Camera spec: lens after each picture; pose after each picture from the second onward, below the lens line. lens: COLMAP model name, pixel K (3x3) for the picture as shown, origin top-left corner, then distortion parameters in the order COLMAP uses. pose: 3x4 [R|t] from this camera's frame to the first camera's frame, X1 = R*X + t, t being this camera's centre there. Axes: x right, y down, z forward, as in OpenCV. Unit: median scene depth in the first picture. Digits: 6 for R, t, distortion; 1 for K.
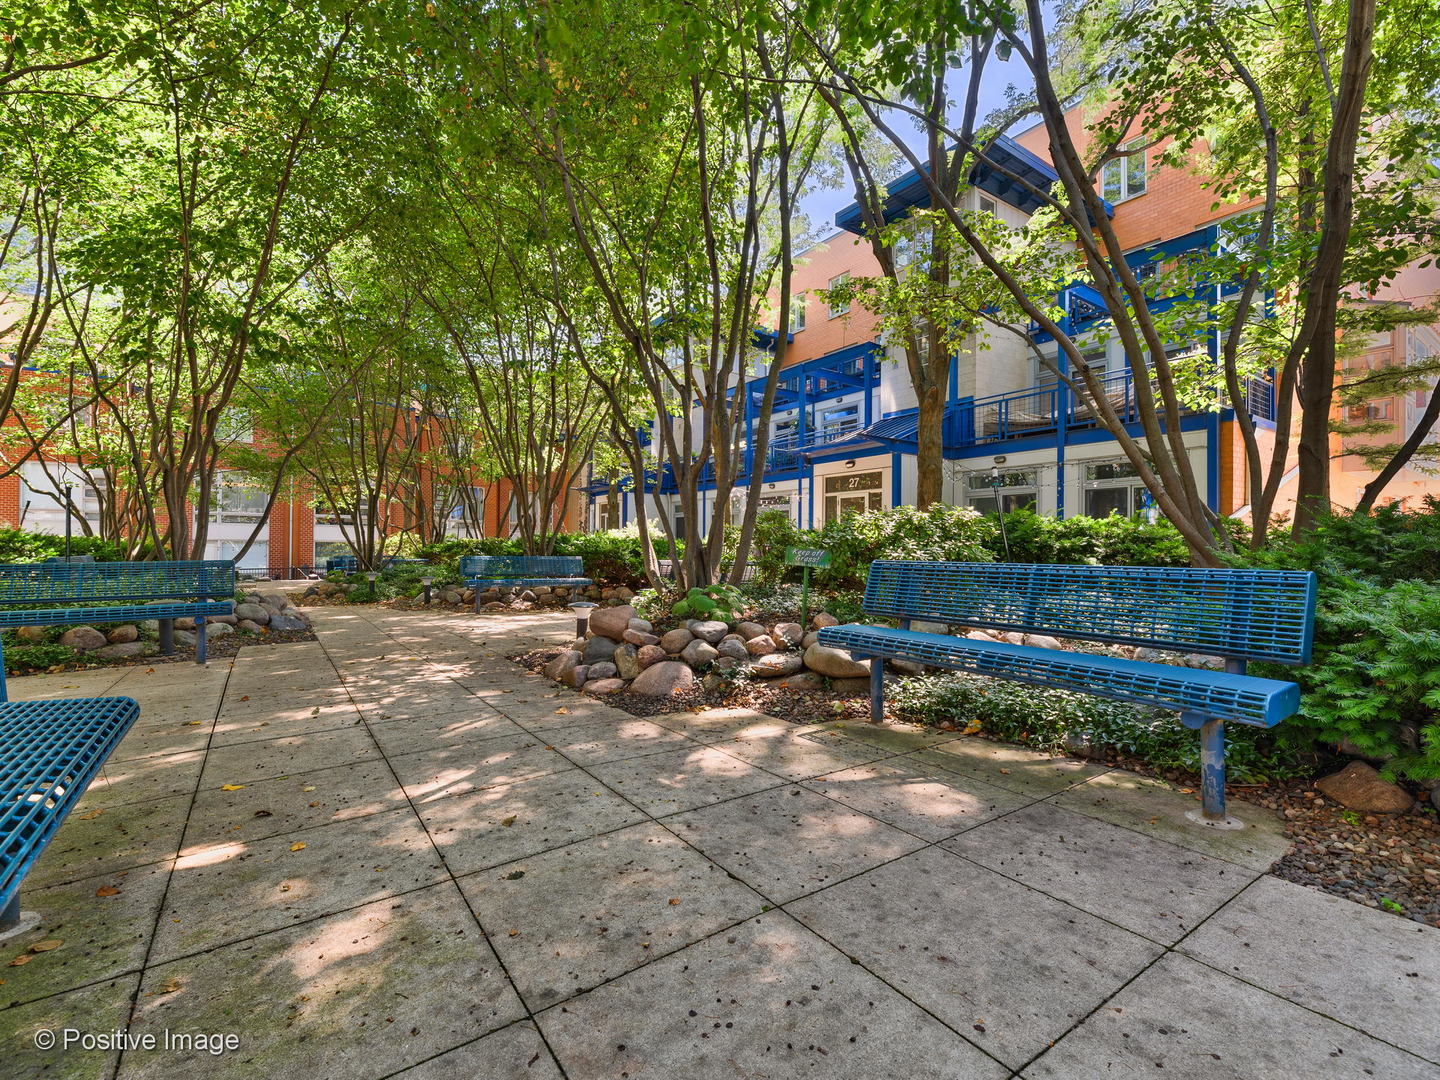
lens RADIAL K [[655.5, 0, 722.2], [0, 655.5, 538.6], [0, 0, 1]] dist [0.000220, 0.000014]
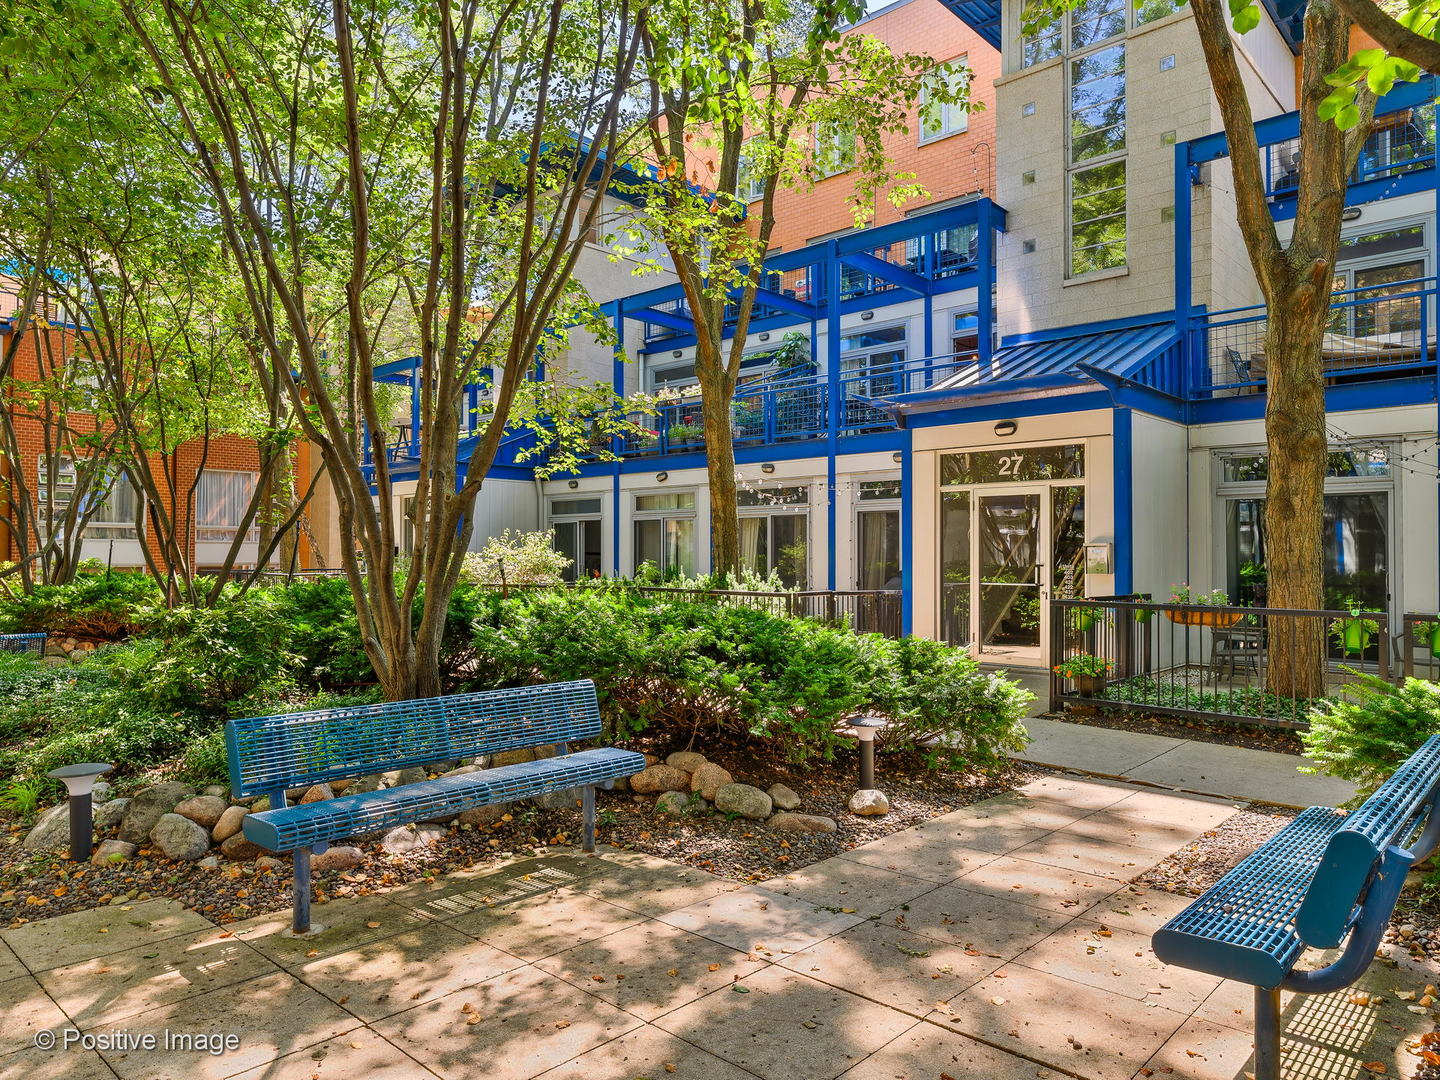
lens RADIAL K [[961.7, 0, 718.3], [0, 961.7, 545.2], [0, 0, 1]] dist [-0.006348, -0.001376]
pose [[0.977863, 0.001302, 0.209240, -0.163399], [-0.001372, 0.999999, 0.000191, -0.024568], [-0.209240, -0.000474, 0.977864, 0.327678]]
